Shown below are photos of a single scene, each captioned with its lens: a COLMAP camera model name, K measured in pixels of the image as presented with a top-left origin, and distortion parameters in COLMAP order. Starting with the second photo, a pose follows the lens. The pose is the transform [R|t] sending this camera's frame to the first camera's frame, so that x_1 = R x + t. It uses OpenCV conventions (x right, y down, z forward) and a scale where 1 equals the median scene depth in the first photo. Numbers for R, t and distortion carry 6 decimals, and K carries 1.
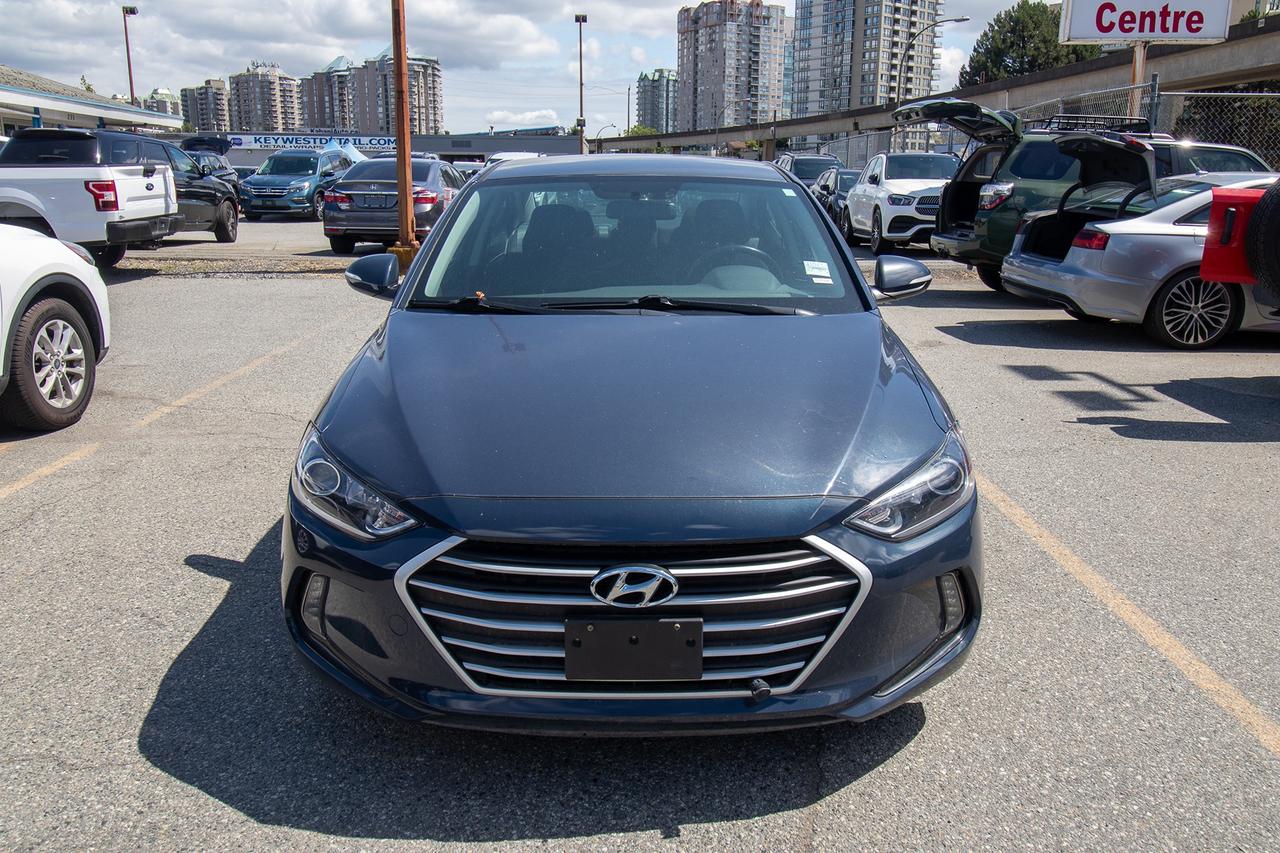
lens RADIAL K [[1054.5, 0, 590.0], [0, 1054.5, 440.6], [0, 0, 1]] dist [0.013690, -0.001358]
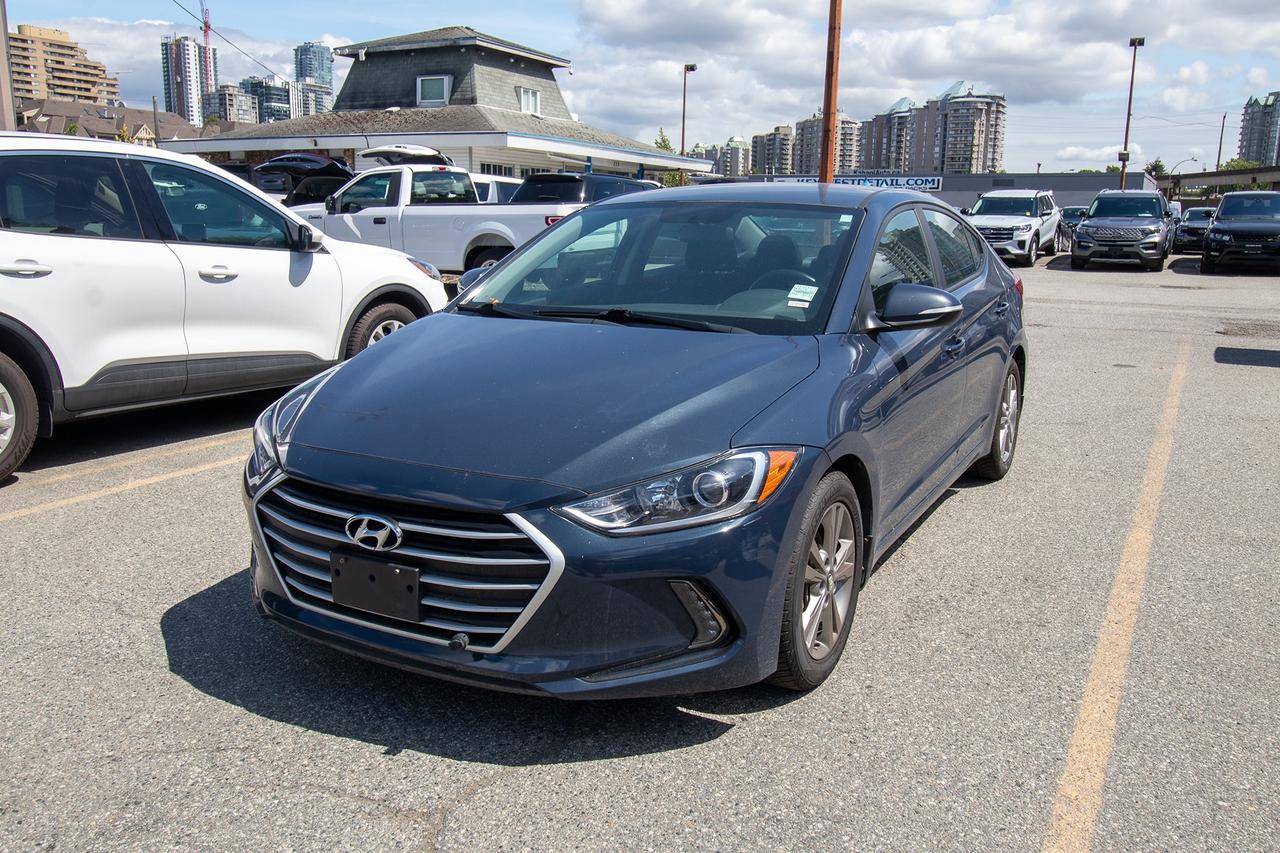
lens RADIAL K [[1054.5, 0, 562.4], [0, 1054.5, 436.0], [0, 0, 1]] dist [0.013690, -0.001358]
pose [[0.859212, 0.109463, -0.499773, 0.066181], [-0.130017, 0.991491, -0.006365, 0.000814], [0.494823, 0.070448, 0.866133, 0.005126]]
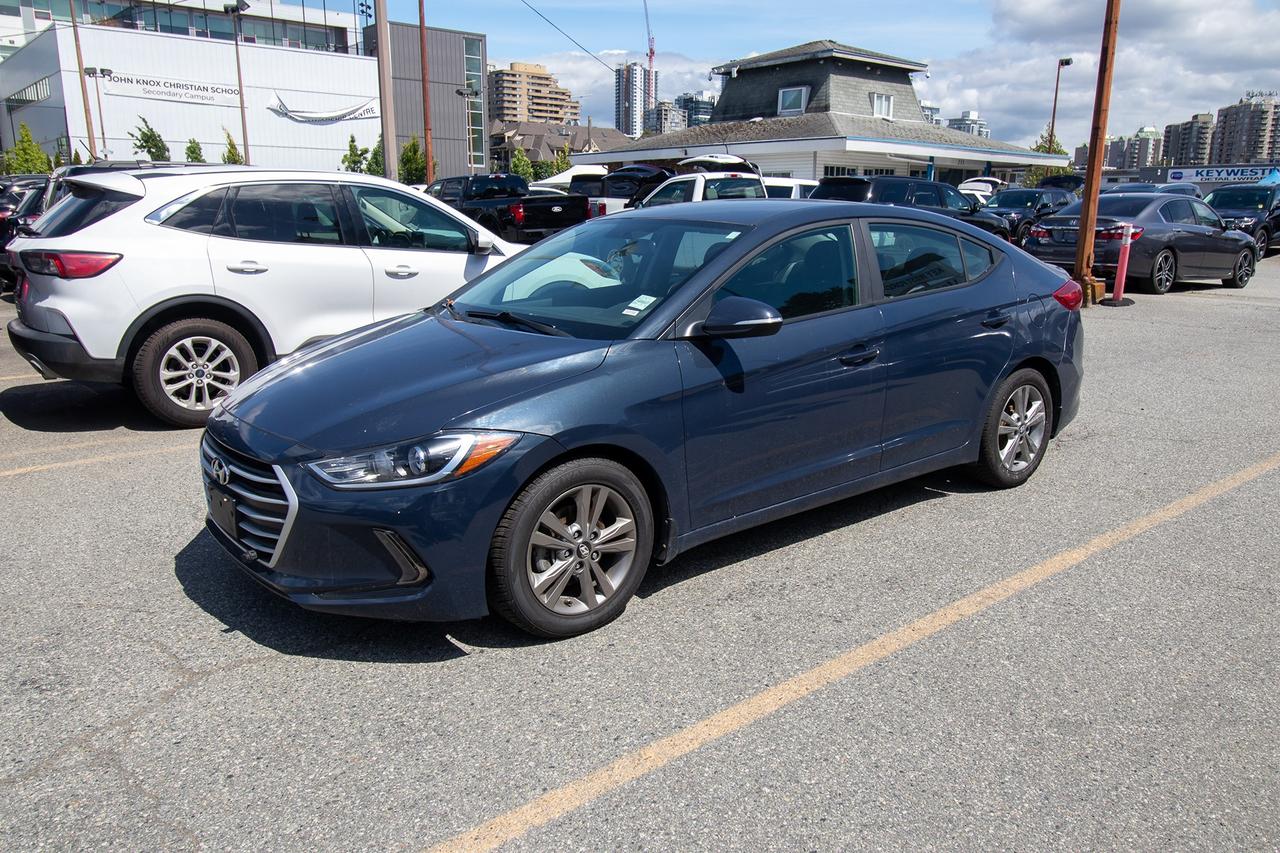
lens RADIAL K [[924.9, 0, 574.6], [0, 924.9, 436.0], [0, 0, 1]] dist [0.014131, -0.004839]
pose [[0.602014, 0.185347, -0.776676, 0.121391], [-0.190139, 0.977983, 0.086007, -0.011740], [0.775517, 0.095899, 0.624001, 0.042238]]
